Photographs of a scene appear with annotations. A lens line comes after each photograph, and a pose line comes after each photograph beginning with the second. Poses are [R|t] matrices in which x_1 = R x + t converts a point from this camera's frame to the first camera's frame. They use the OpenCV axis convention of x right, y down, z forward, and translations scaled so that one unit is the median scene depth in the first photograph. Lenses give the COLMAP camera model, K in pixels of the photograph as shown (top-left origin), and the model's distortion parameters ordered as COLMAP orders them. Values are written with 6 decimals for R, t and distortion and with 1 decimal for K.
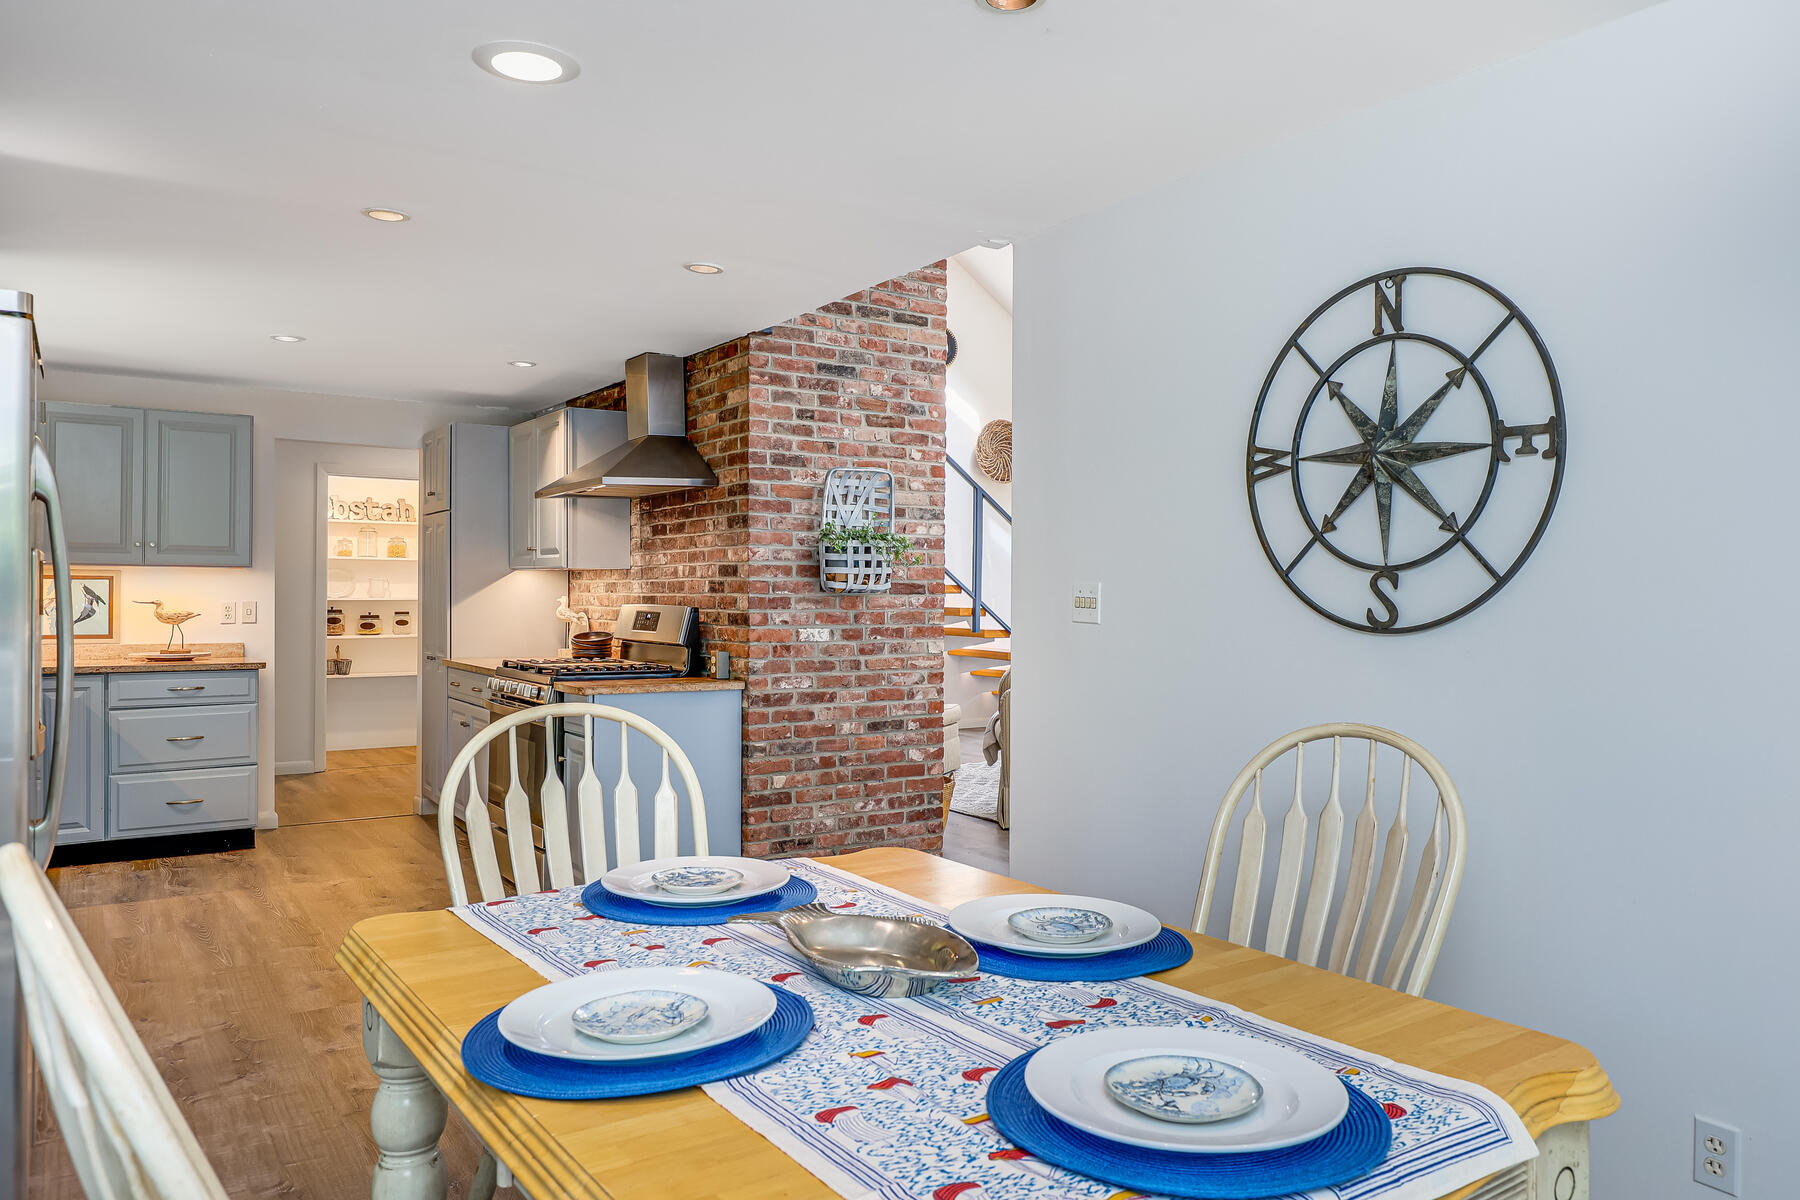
lens RADIAL K [[1263.3, 0, 921.5], [0, 1263.3, 590.3], [0, 0, 1]] dist [0.005363, 0.004020]
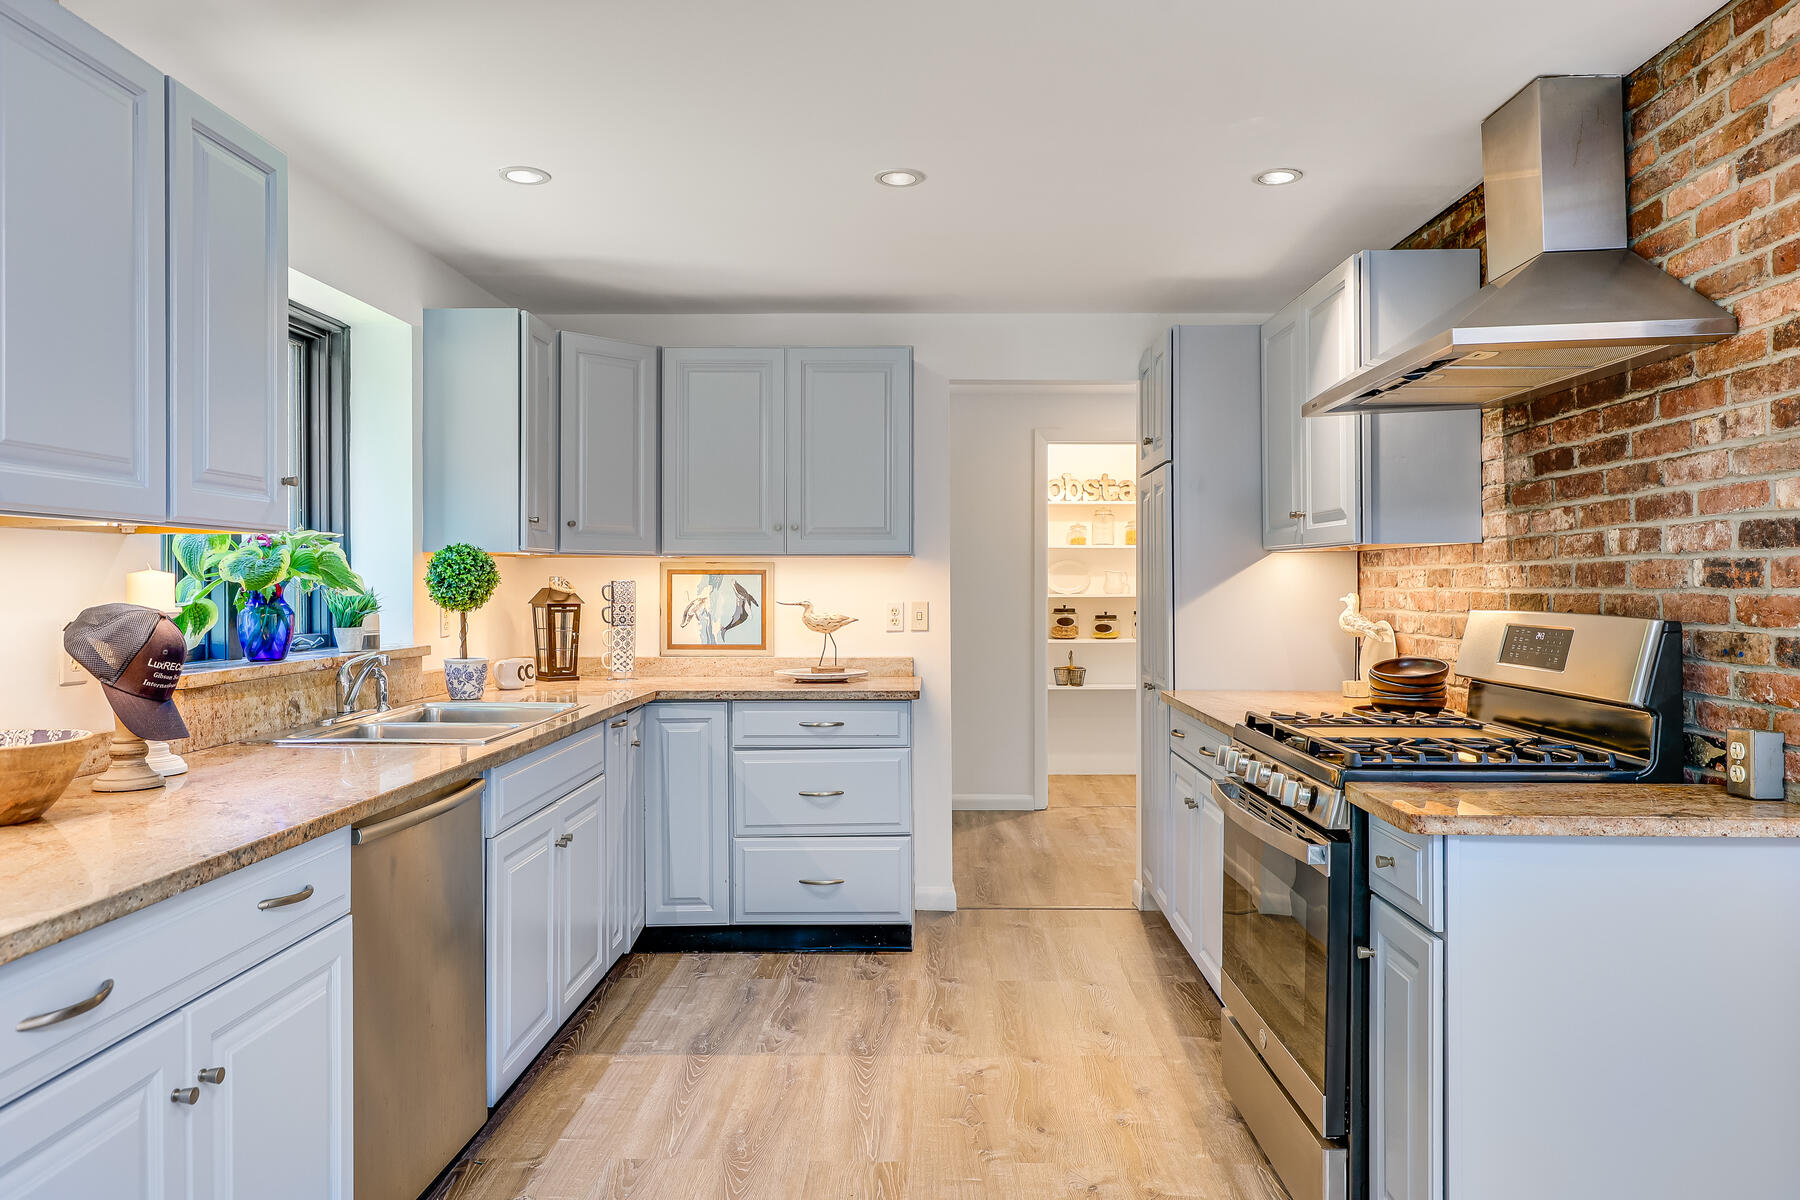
lens RADIAL K [[1263.3, 0, 921.5], [0, 1263.3, 590.3], [0, 0, 1]] dist [0.005363, 0.004020]
pose [[0.830614, -0.004823, -0.556828, -0.130798], [0.007934, 0.999963, 0.003173, -0.000447], [0.556793, -0.007053, 0.830622, 0.428632]]
